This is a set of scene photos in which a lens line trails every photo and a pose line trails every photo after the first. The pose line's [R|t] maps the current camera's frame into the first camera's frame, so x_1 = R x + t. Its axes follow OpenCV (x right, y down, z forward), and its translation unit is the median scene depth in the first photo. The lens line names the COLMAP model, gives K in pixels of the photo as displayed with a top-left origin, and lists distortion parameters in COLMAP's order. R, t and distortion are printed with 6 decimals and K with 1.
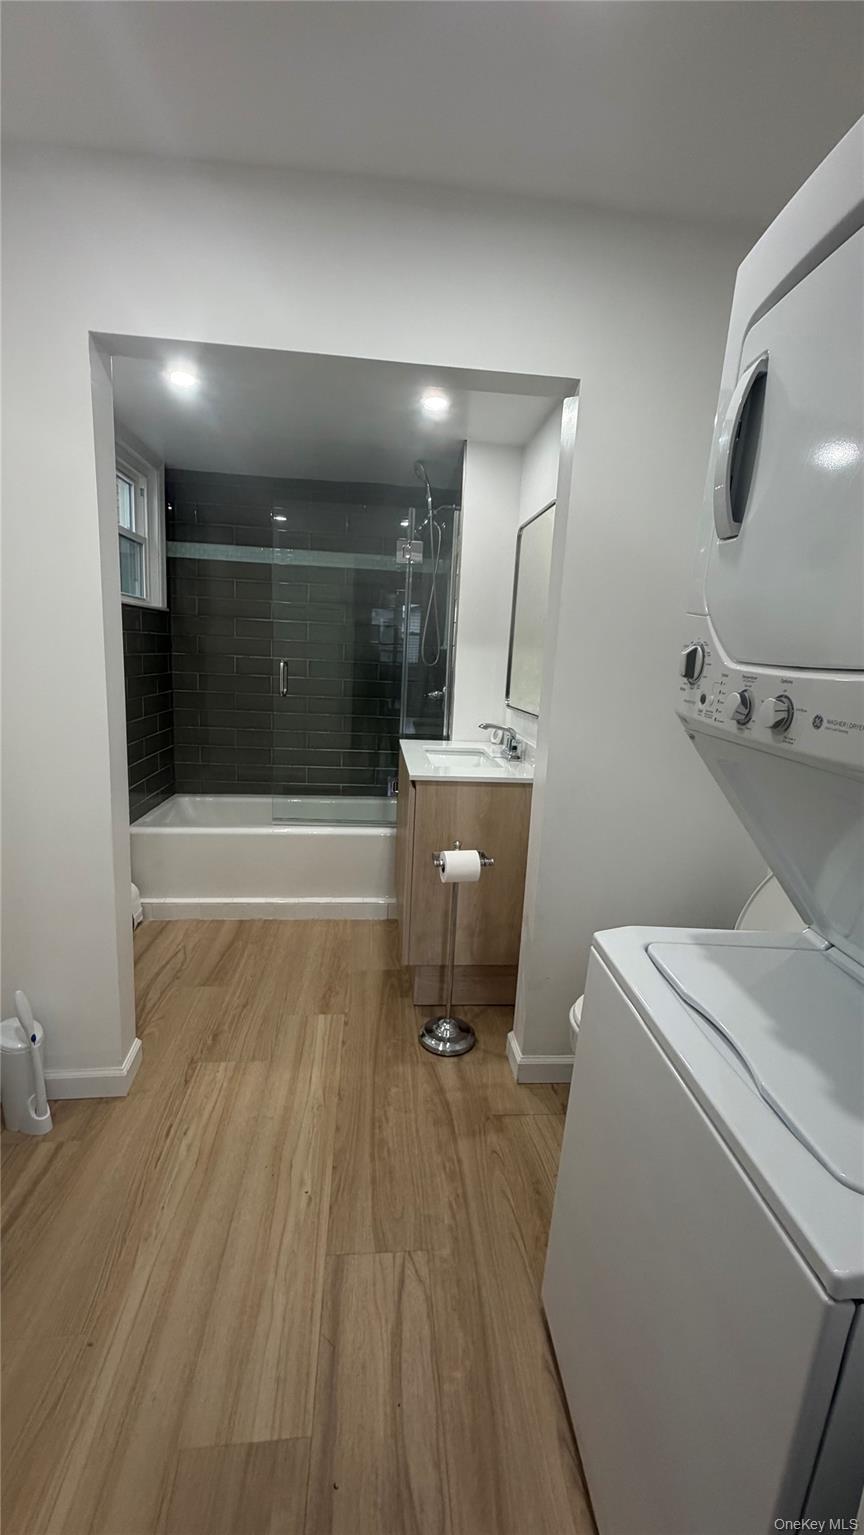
lens RADIAL K [[619.0, 0, 427.1], [0, 619.0, 772.3], [0, 0, 1]] dist [0.002501, 0.000174]
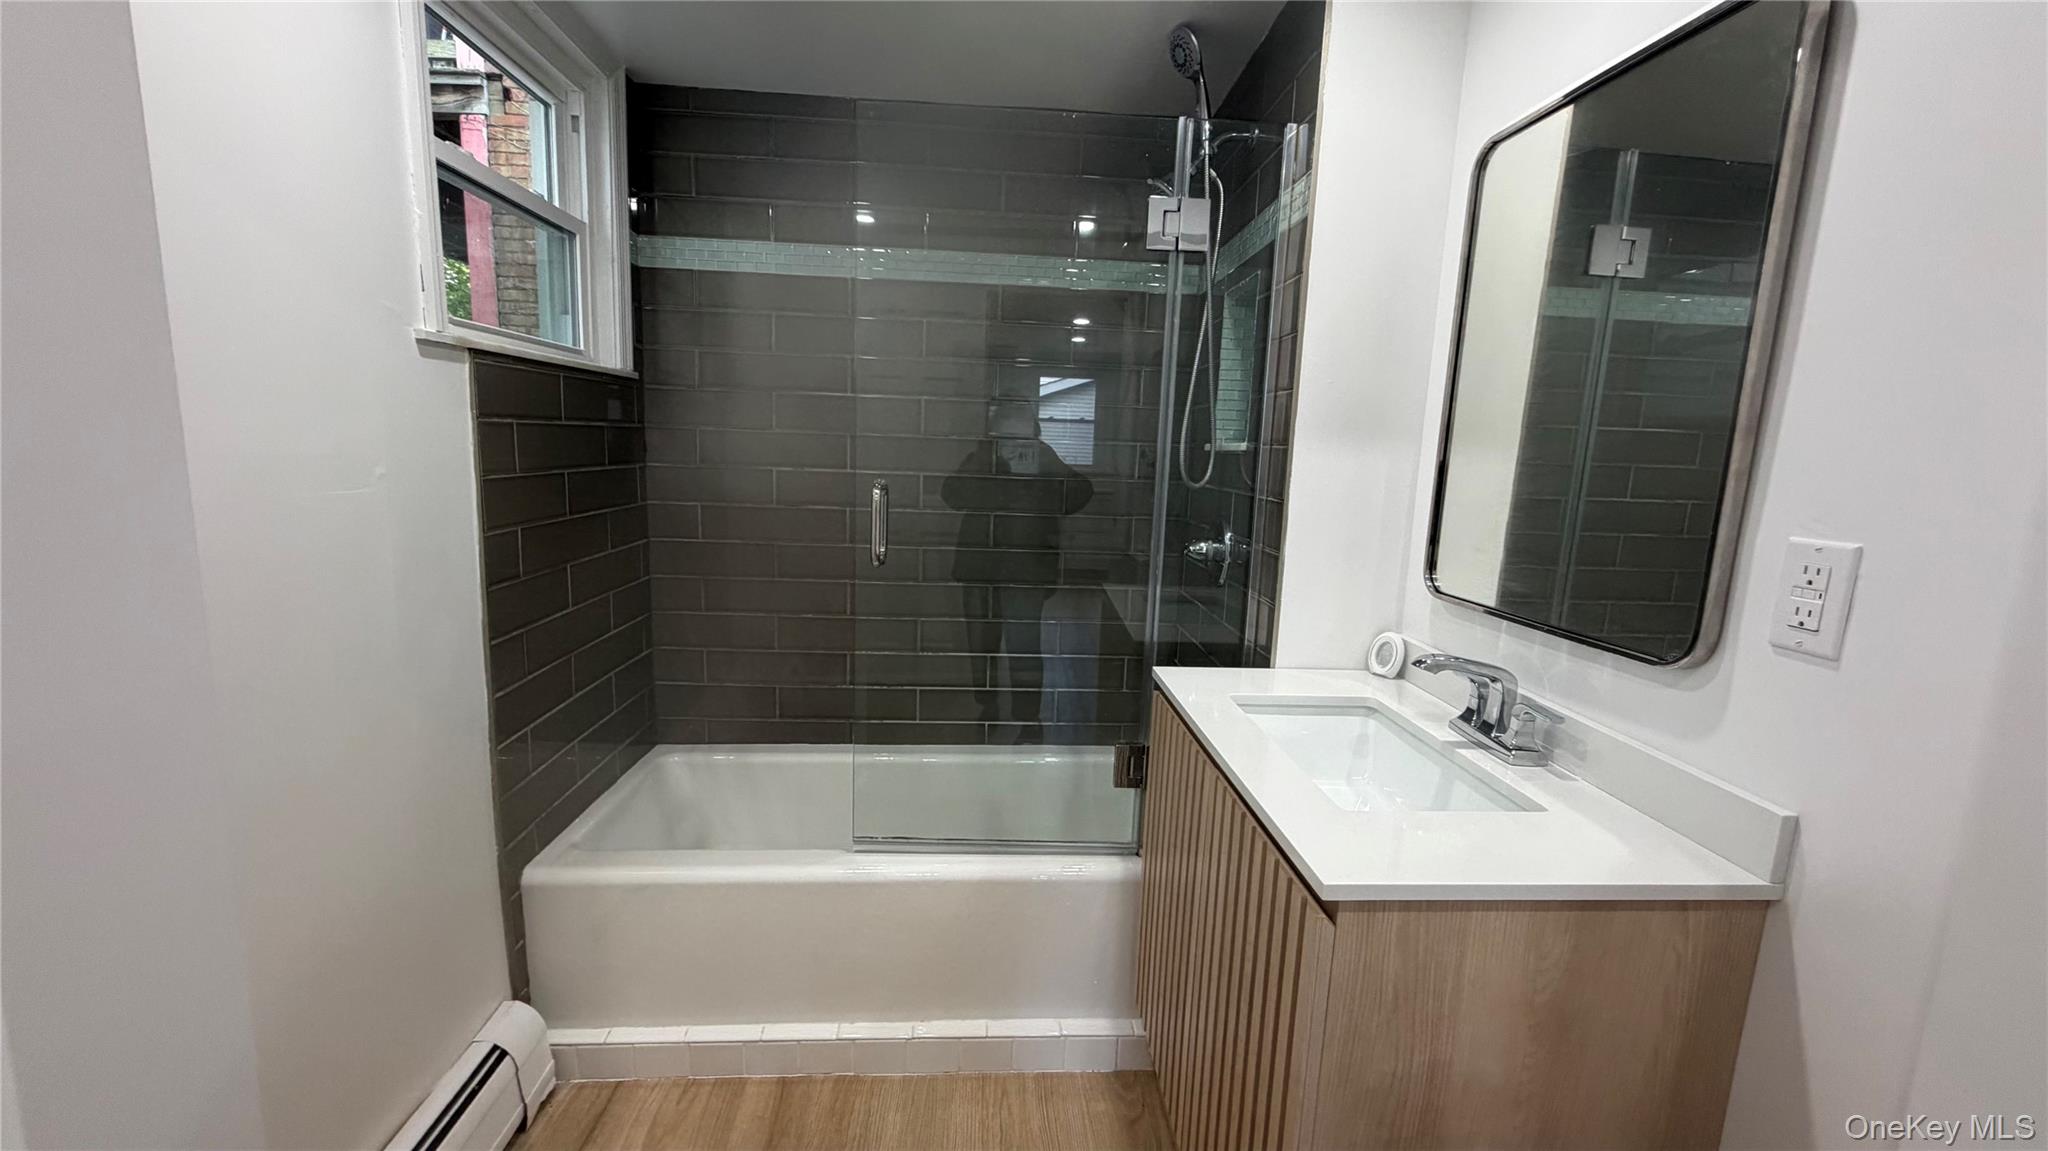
lens RADIAL K [[825.8, 0, 1022.7], [0, 825.8, 589.1], [0, 0, 1]] dist [0.002501, 0.000174]
pose [[0.999585, -0.005366, -0.028307, -0.112988], [0.004850, 0.999822, -0.018252, -0.092673], [0.028400, 0.018107, 0.999433, 0.415558]]
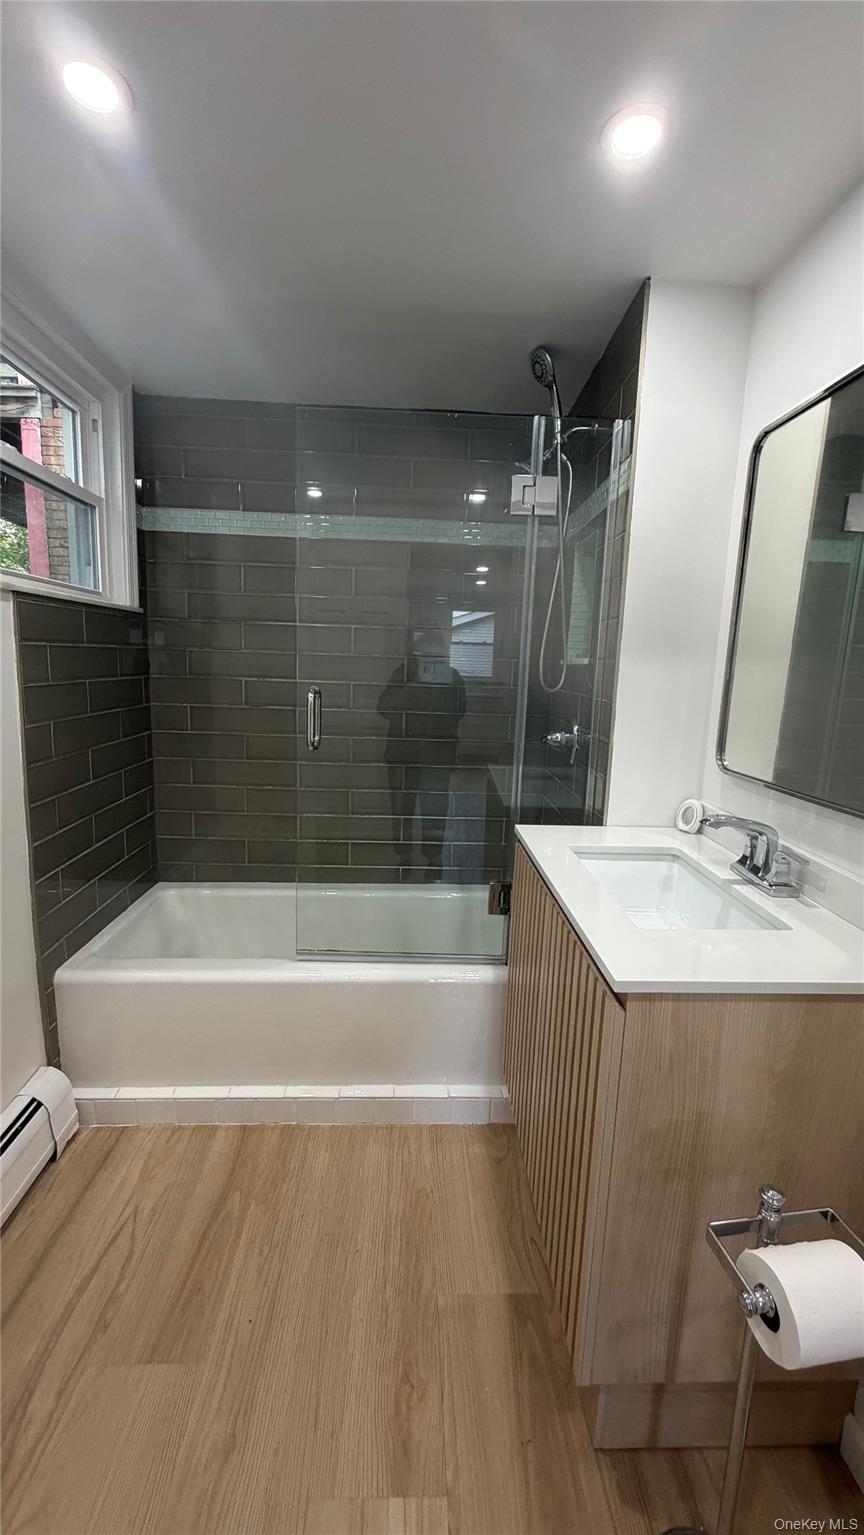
lens RADIAL K [[619.0, 0, 431.4], [0, 619.0, 773.7], [0, 0, 1]] dist [0.002501, 0.000174]
pose [[0.998769, -0.004312, -0.049417, -0.089775], [0.003653, 0.999903, -0.013415, -0.089218], [0.049470, 0.013218, 0.998688, 0.409172]]
